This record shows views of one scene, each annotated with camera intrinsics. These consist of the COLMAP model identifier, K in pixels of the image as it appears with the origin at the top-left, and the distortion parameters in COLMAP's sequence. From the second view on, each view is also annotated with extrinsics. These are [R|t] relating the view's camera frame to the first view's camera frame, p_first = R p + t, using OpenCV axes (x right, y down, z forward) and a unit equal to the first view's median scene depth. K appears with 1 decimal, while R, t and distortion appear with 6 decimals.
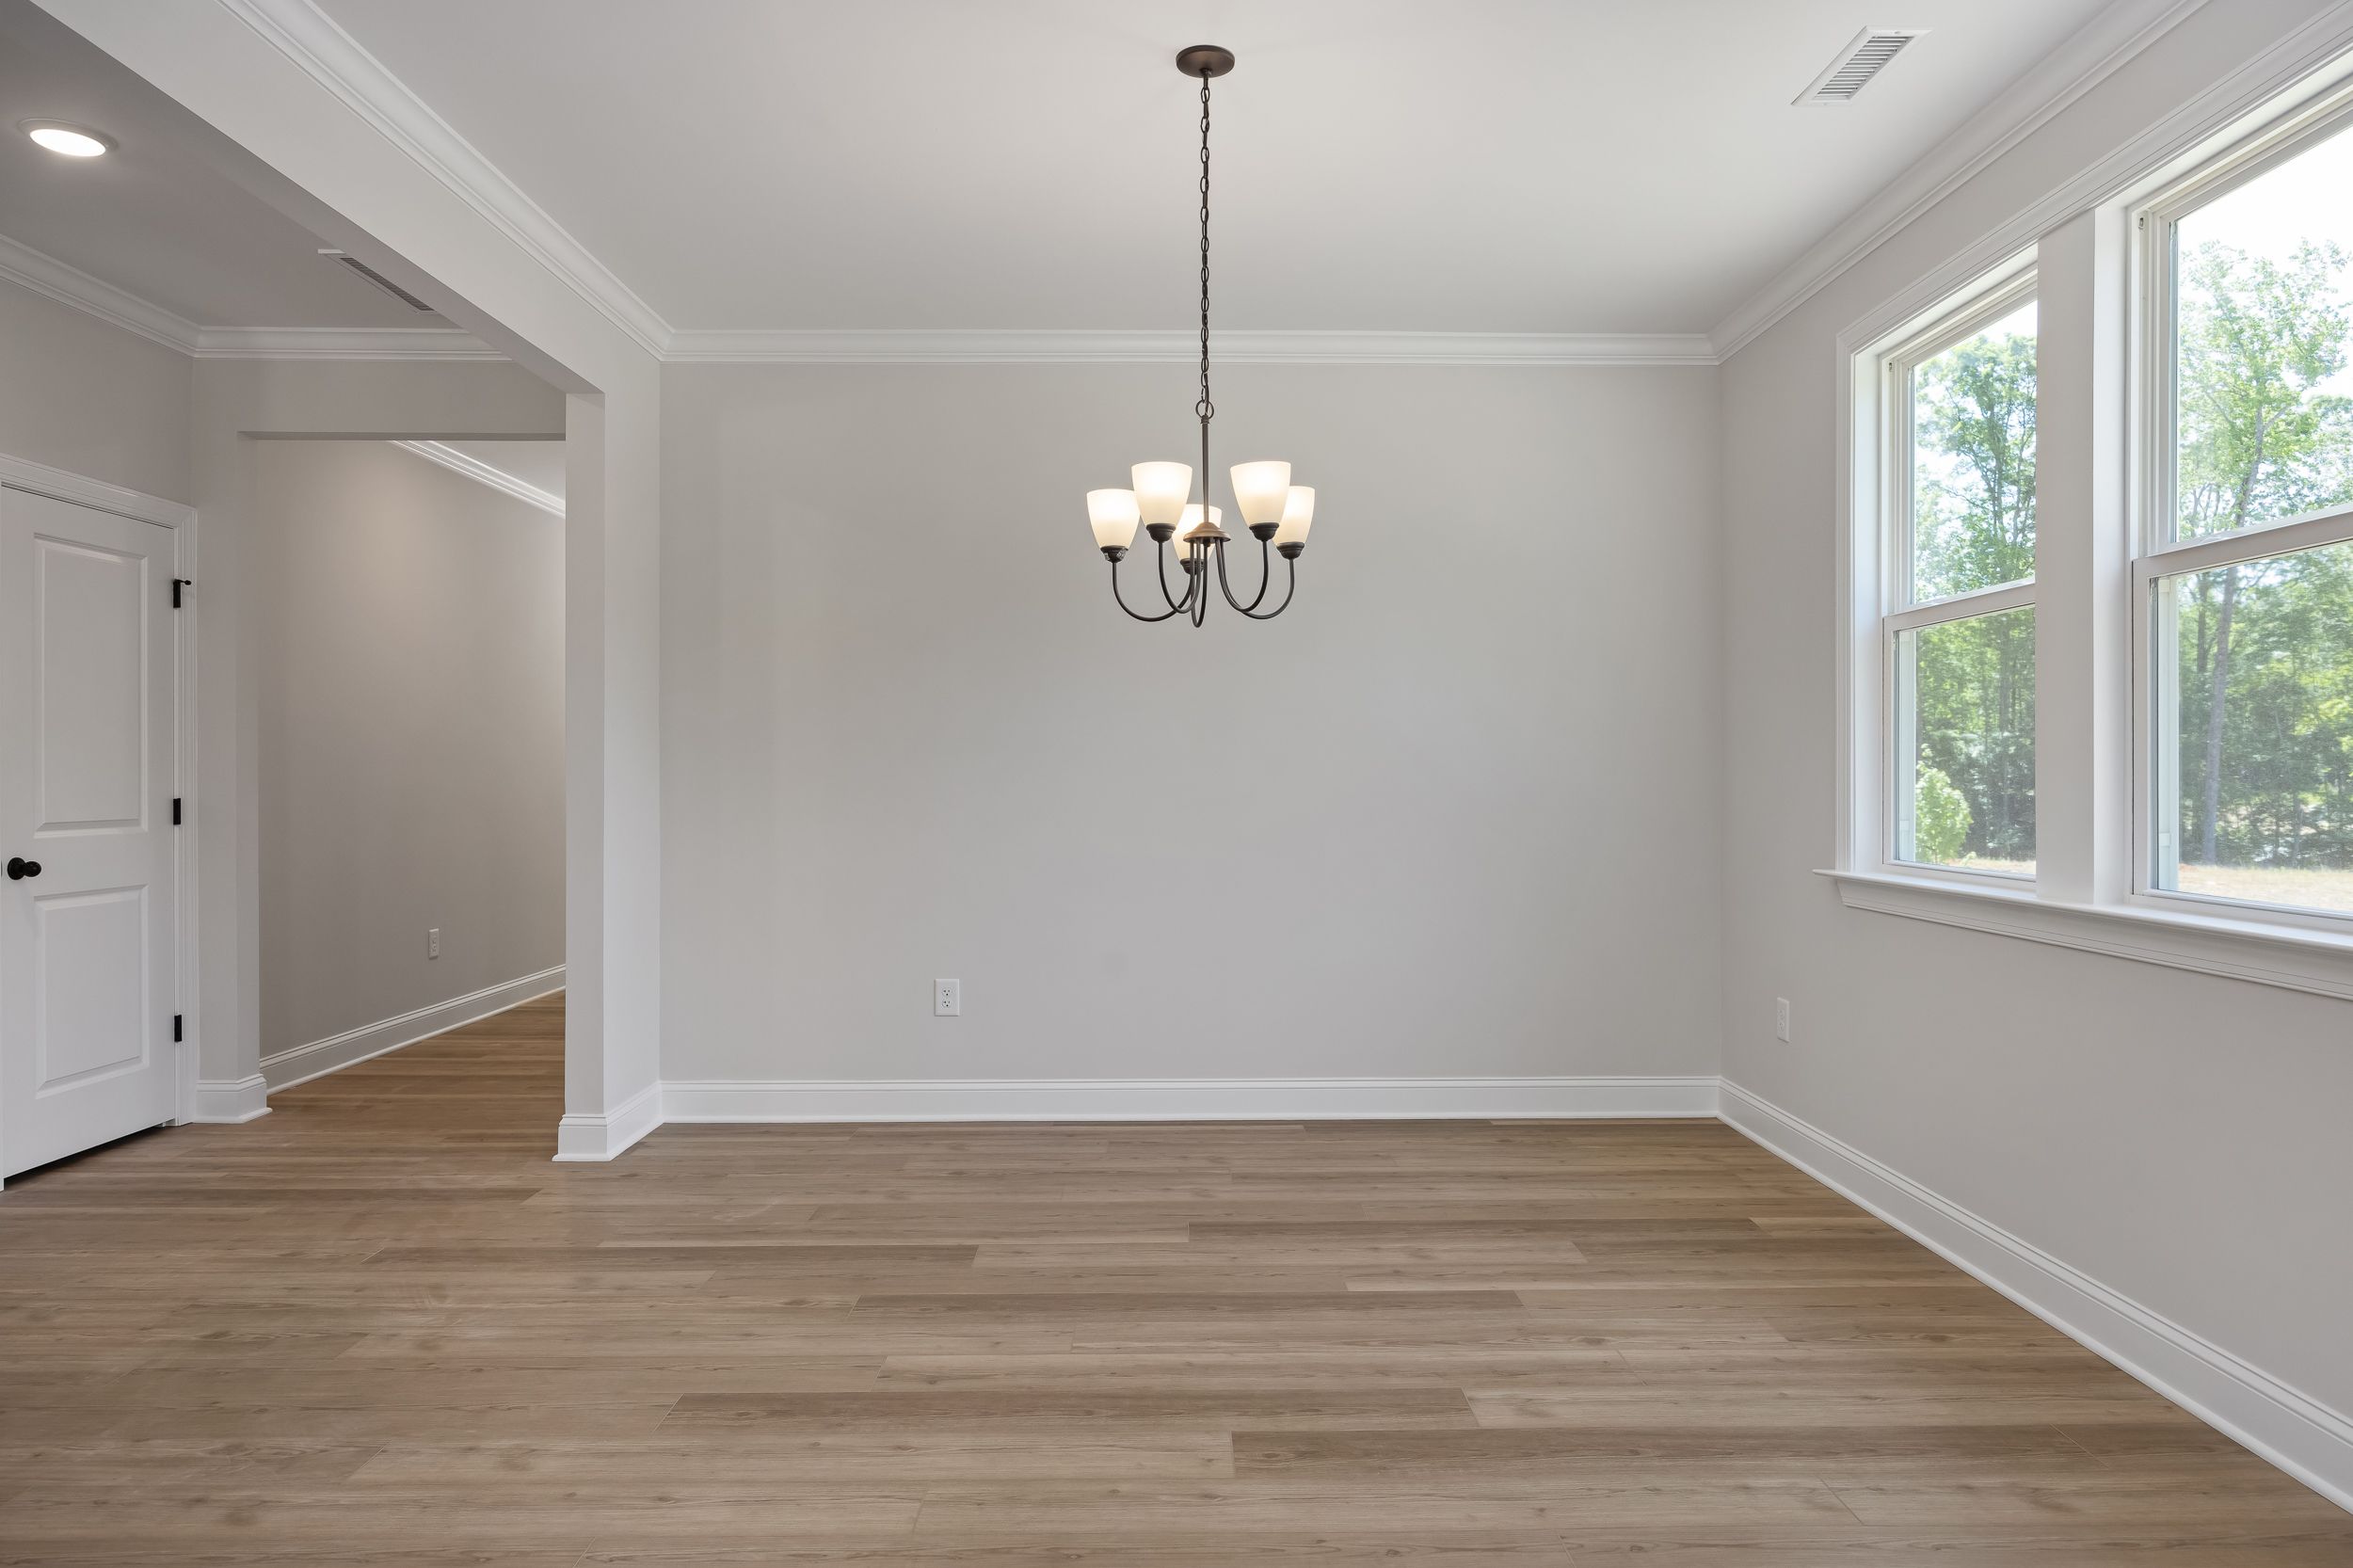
lens RADIAL K [[1438.4, 0, 1174.7], [0, 1438.4, 773.6], [0, 0, 1]] dist [-0.025465, -0.000126]
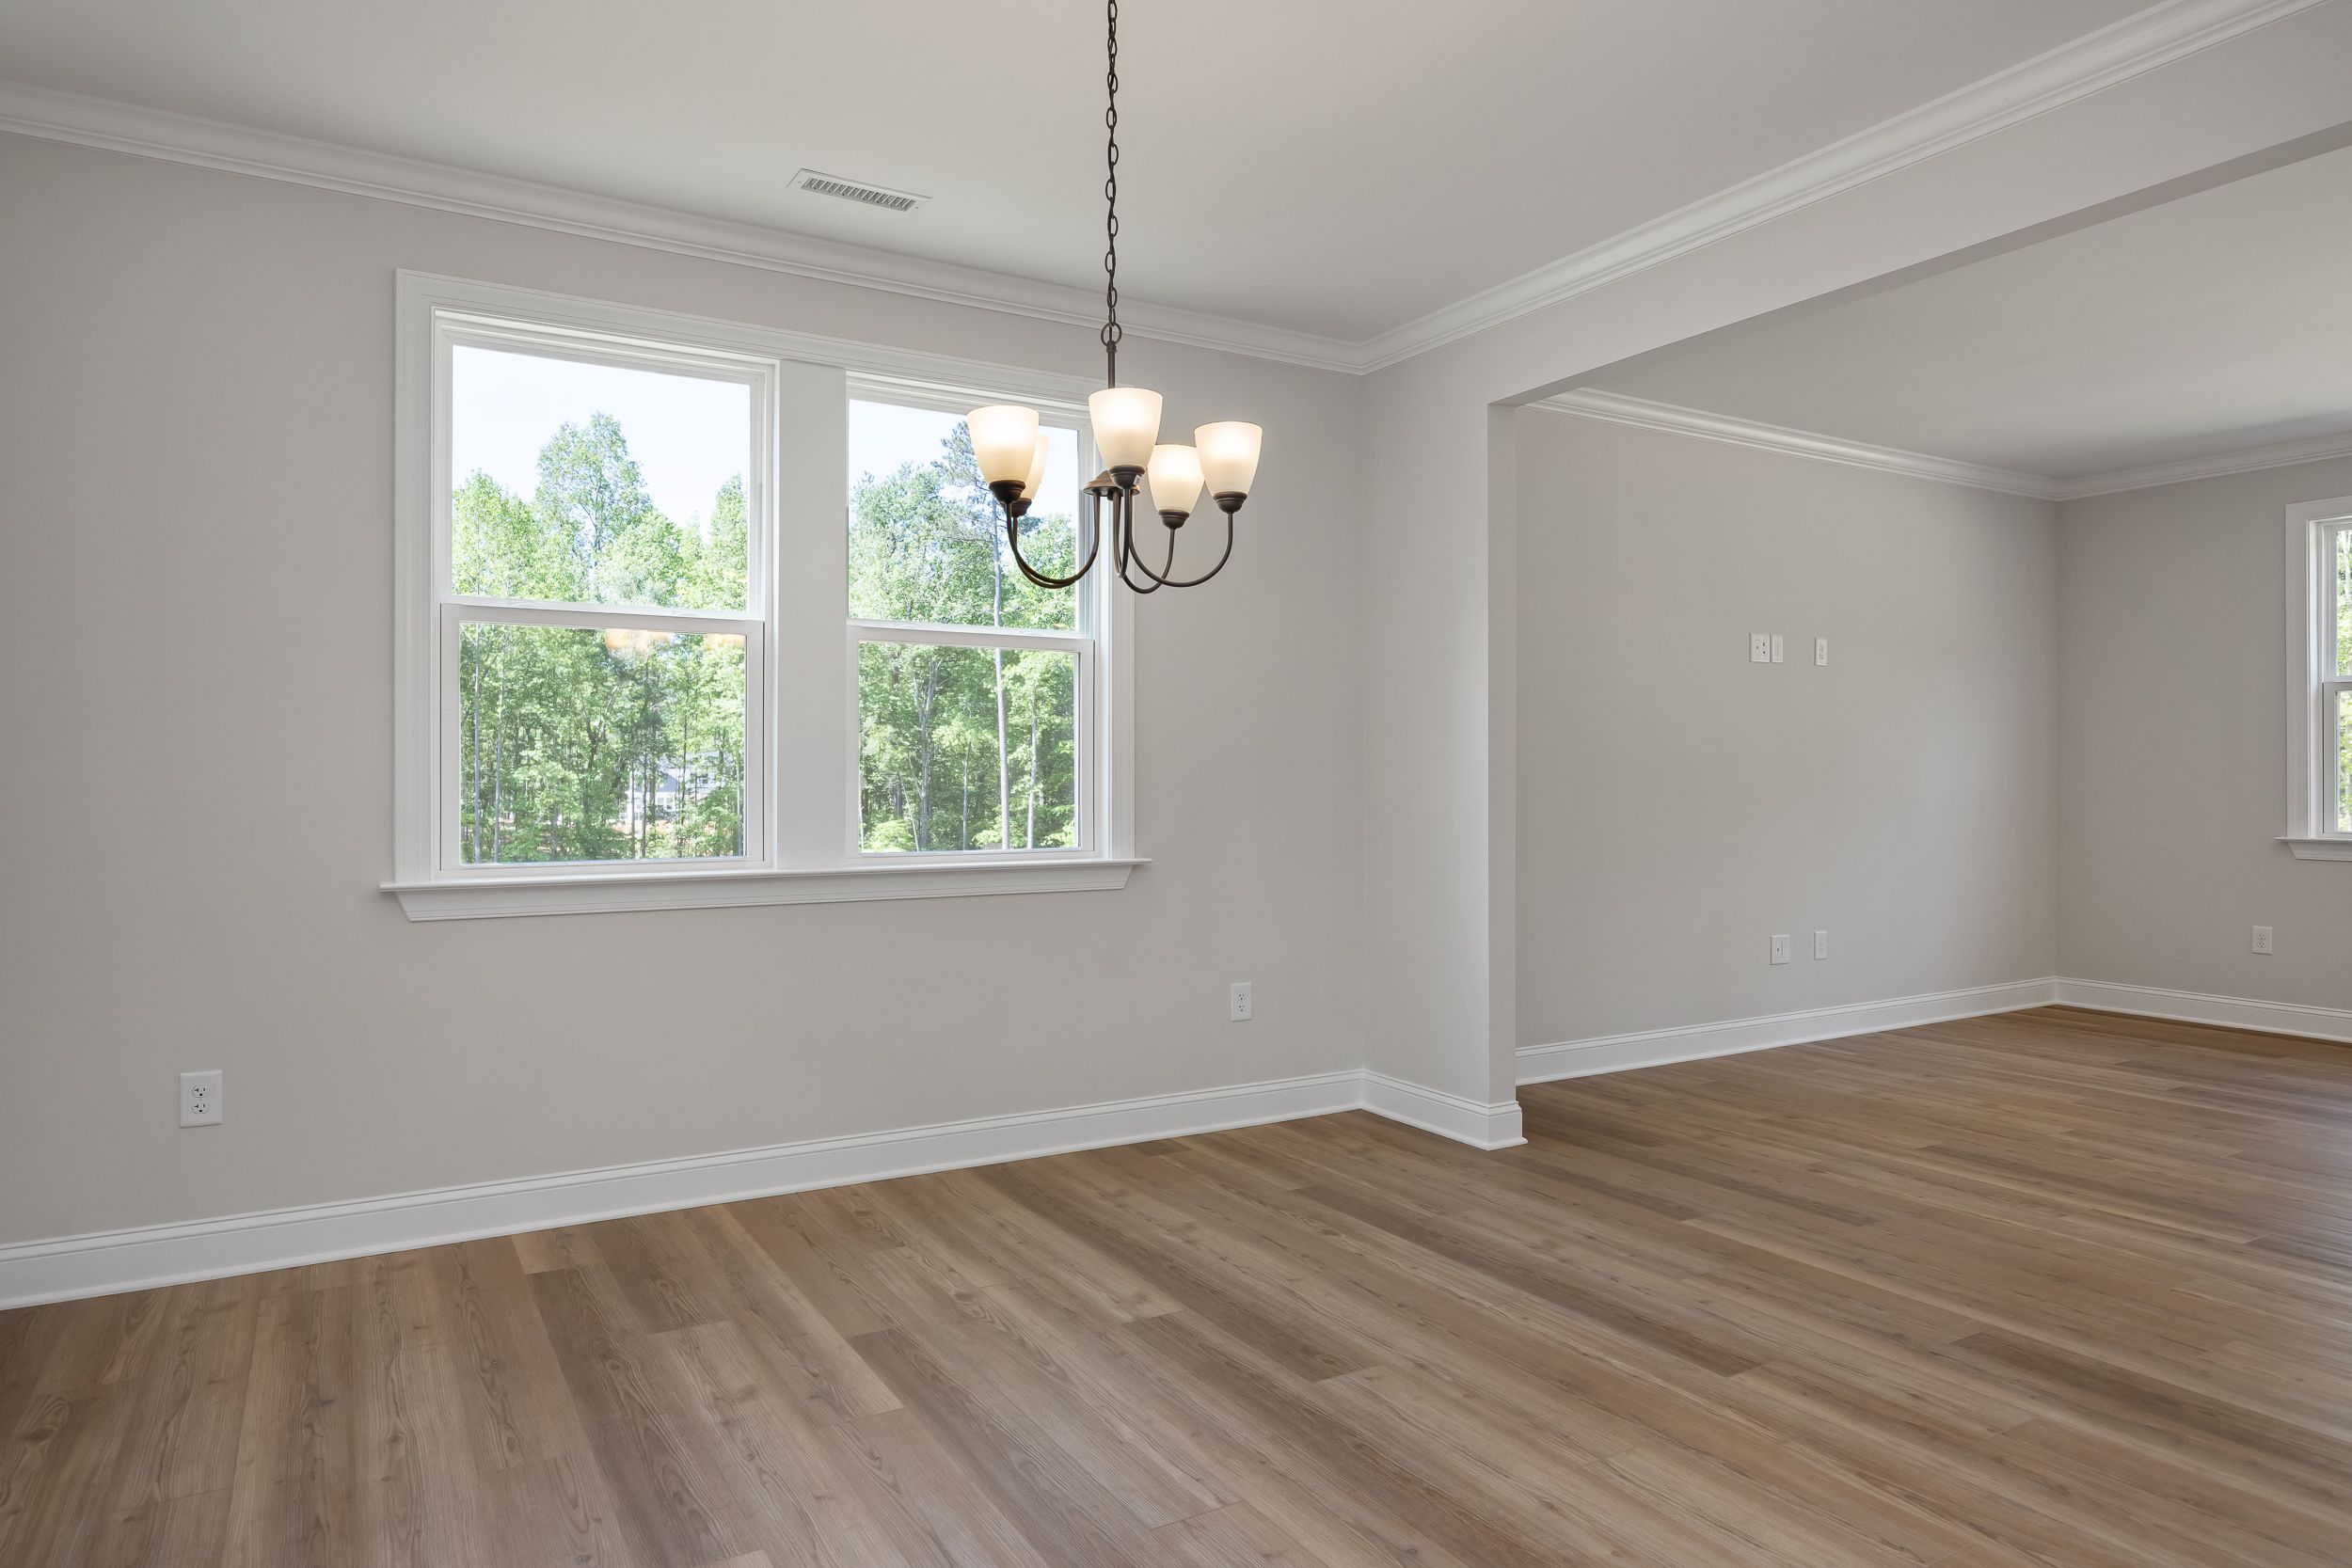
lens RADIAL K [[1437.7, 0, 1176.3], [0, 1437.7, 783.1], [0, 0, 1]] dist [-0.025465, -0.000126]
pose [[-0.493761, -0.002553, 0.869594, -0.746429], [0.004442, 0.999975, 0.005458, 0.002836], [-0.869586, 0.006558, -0.493738, 1.427643]]
